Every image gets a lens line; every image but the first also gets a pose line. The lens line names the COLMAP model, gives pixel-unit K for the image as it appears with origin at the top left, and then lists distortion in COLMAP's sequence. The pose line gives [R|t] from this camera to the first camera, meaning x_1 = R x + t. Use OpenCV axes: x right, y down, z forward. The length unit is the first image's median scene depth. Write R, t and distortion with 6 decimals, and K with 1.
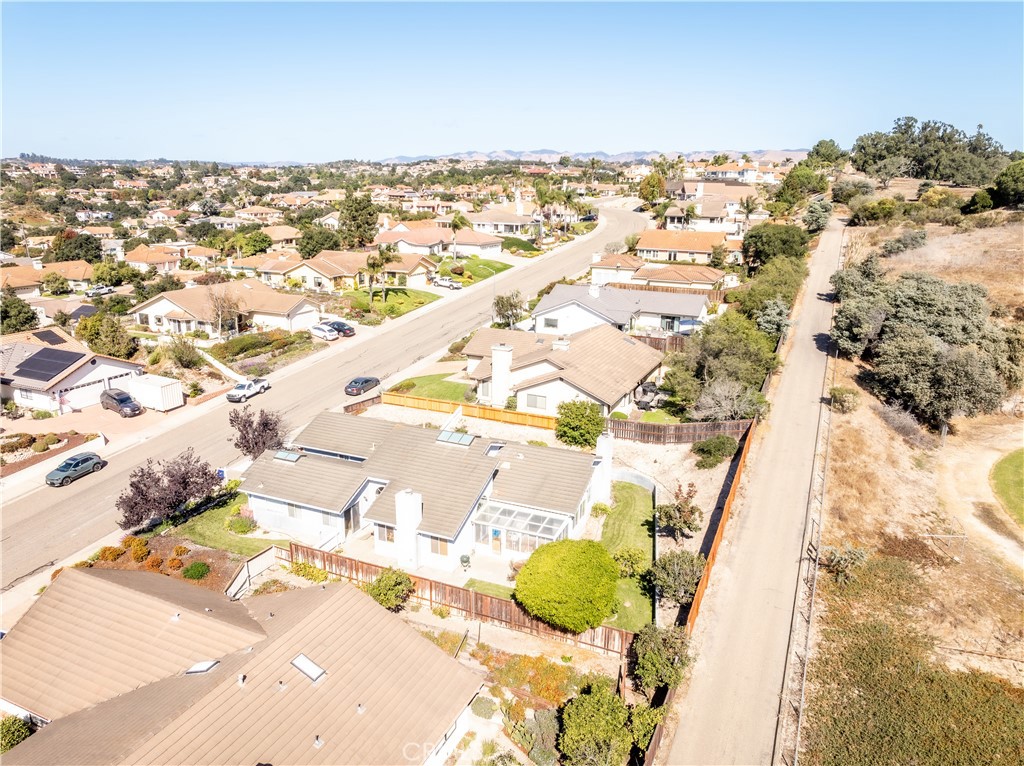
lens RADIAL K [[718.0, 0, 513.5], [0, 718.0, 383.2], [0, 0, 1]] dist [-0.030617, 0.016326]
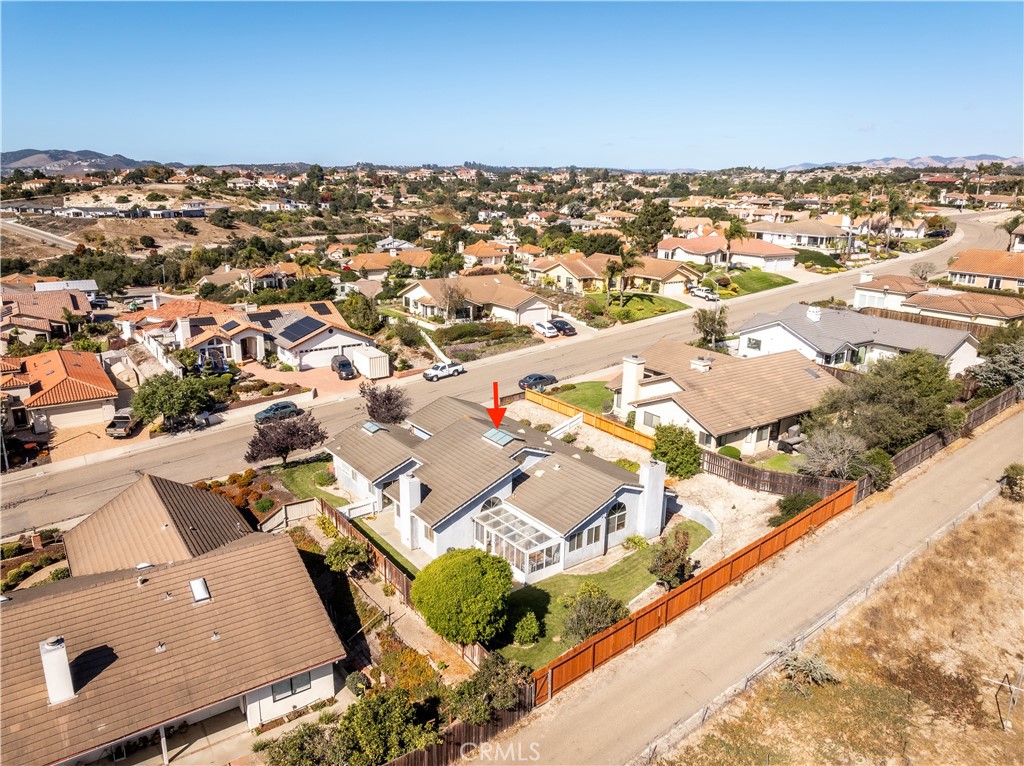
lens RADIAL K [[718.0, 0, 513.5], [0, 718.0, 383.2], [0, 0, 1]] dist [-0.030617, 0.016326]
pose [[0.865589, 0.137780, -0.481428, 0.206427], [-0.142208, 0.989455, 0.027487, -0.014581], [0.480138, 0.044671, 0.876055, 0.058950]]
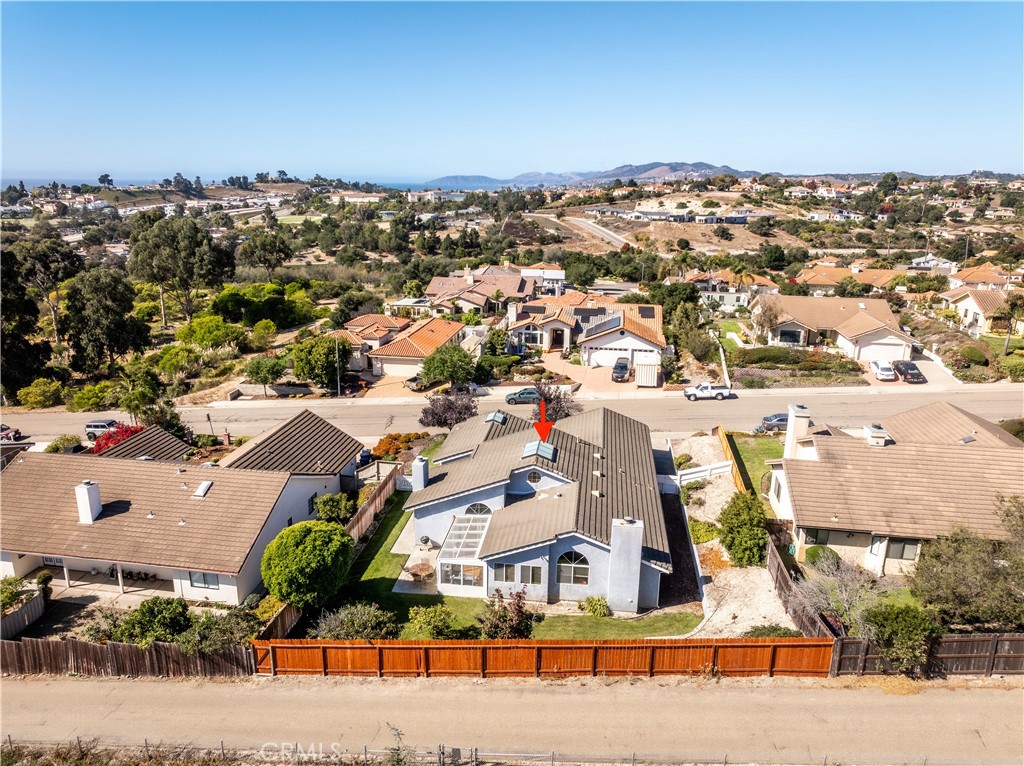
lens RADIAL K [[718.0, 0, 513.5], [0, 718.0, 383.2], [0, 0, 1]] dist [-0.030617, 0.016326]
pose [[0.272554, 0.250978, -0.928829, 0.389385], [-0.270124, 0.946511, 0.176491, -0.084592], [0.923443, 0.202796, 0.325771, 0.321895]]
